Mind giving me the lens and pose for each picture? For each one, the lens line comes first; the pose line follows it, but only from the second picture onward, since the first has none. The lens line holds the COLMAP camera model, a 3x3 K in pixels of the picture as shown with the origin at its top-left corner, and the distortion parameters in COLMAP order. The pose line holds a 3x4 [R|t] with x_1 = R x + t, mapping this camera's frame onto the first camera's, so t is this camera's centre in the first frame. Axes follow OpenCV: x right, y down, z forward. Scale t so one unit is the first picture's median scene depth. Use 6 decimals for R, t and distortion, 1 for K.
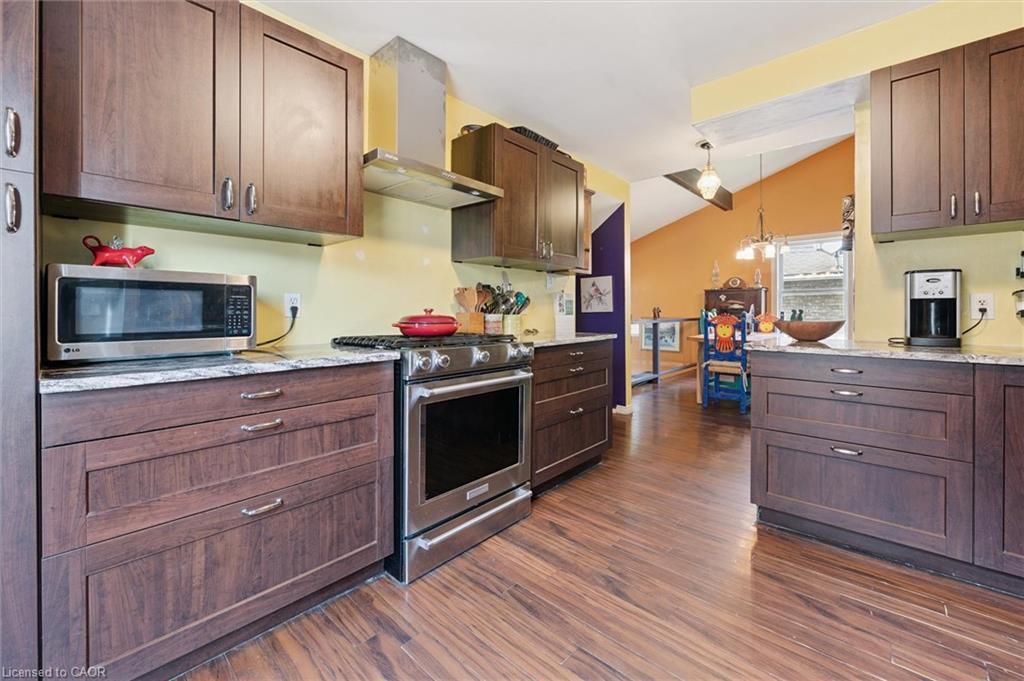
lens RADIAL K [[419.7, 0, 495.3], [0, 419.7, 307.9], [0, 0, 1]] dist [-0.003381, 0.000458]
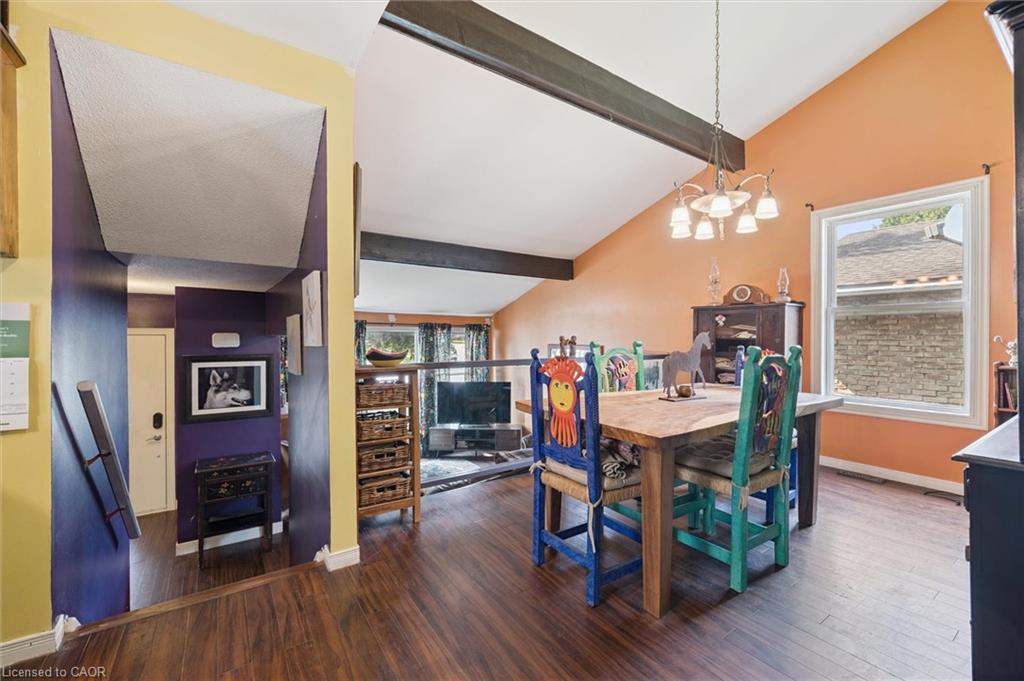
lens RADIAL K [[419.7, 0, 508.7], [0, 419.7, 339.5], [0, 0, 1]] dist [-0.003381, 0.000458]
pose [[0.978526, 0.007538, -0.205986, 1.239947], [-0.004879, 0.999898, 0.013412, -0.014468], [0.206066, -0.012119, 0.978463, 1.227719]]
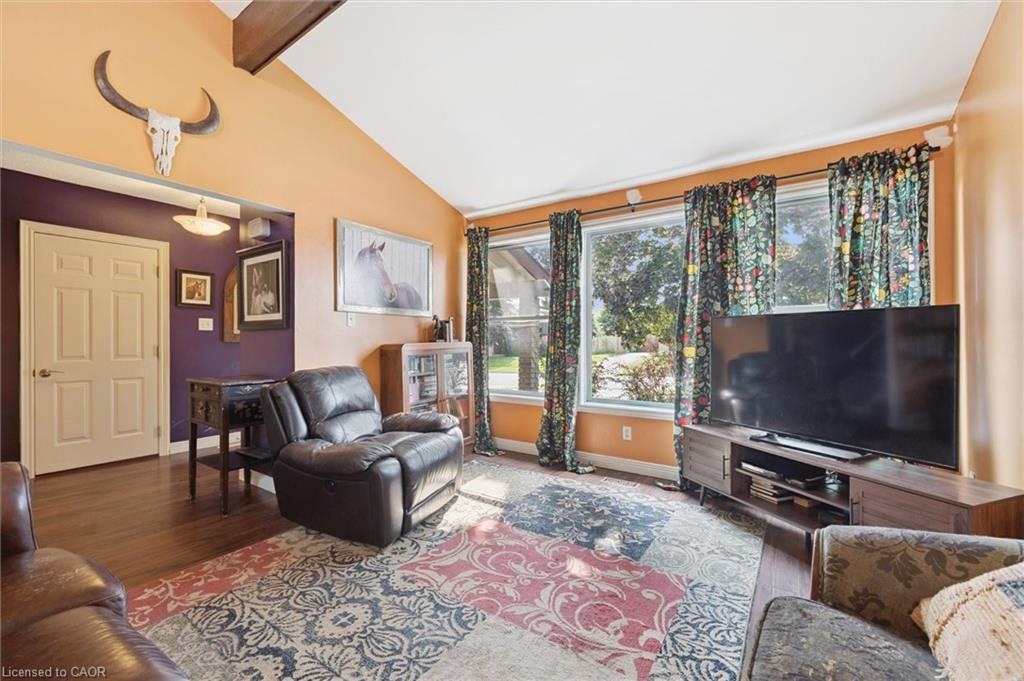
lens RADIAL K [[419.7, 0, 517.8], [0, 419.7, 340.7], [0, 0, 1]] dist [-0.003381, 0.000458]
pose [[0.152914, 0.002486, -0.988236, 1.261083], [0.010519, 0.999936, 0.004143, 0.459297], [0.988184, -0.011029, 0.152878, 3.680170]]
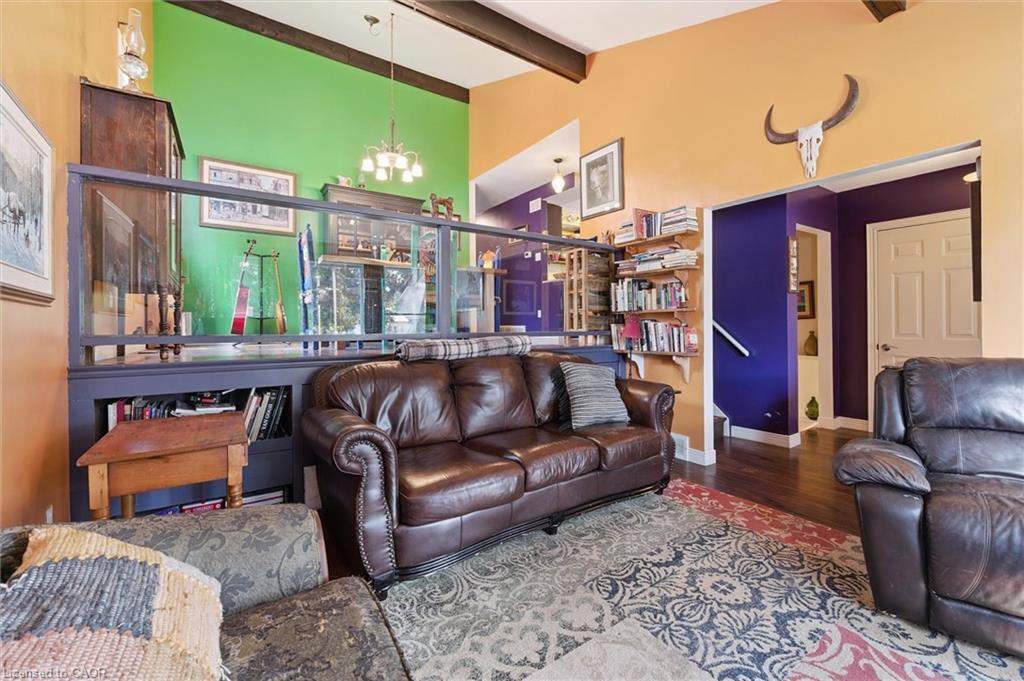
lens RADIAL K [[419.7, 0, 505.8], [0, 419.7, 321.5], [0, 0, 1]] dist [-0.003381, 0.000458]
pose [[-0.973961, 0.012211, 0.226387, 0.604794], [0.008264, 0.999797, -0.018371, 0.474074], [-0.226566, -0.016021, -0.973864, 4.439347]]
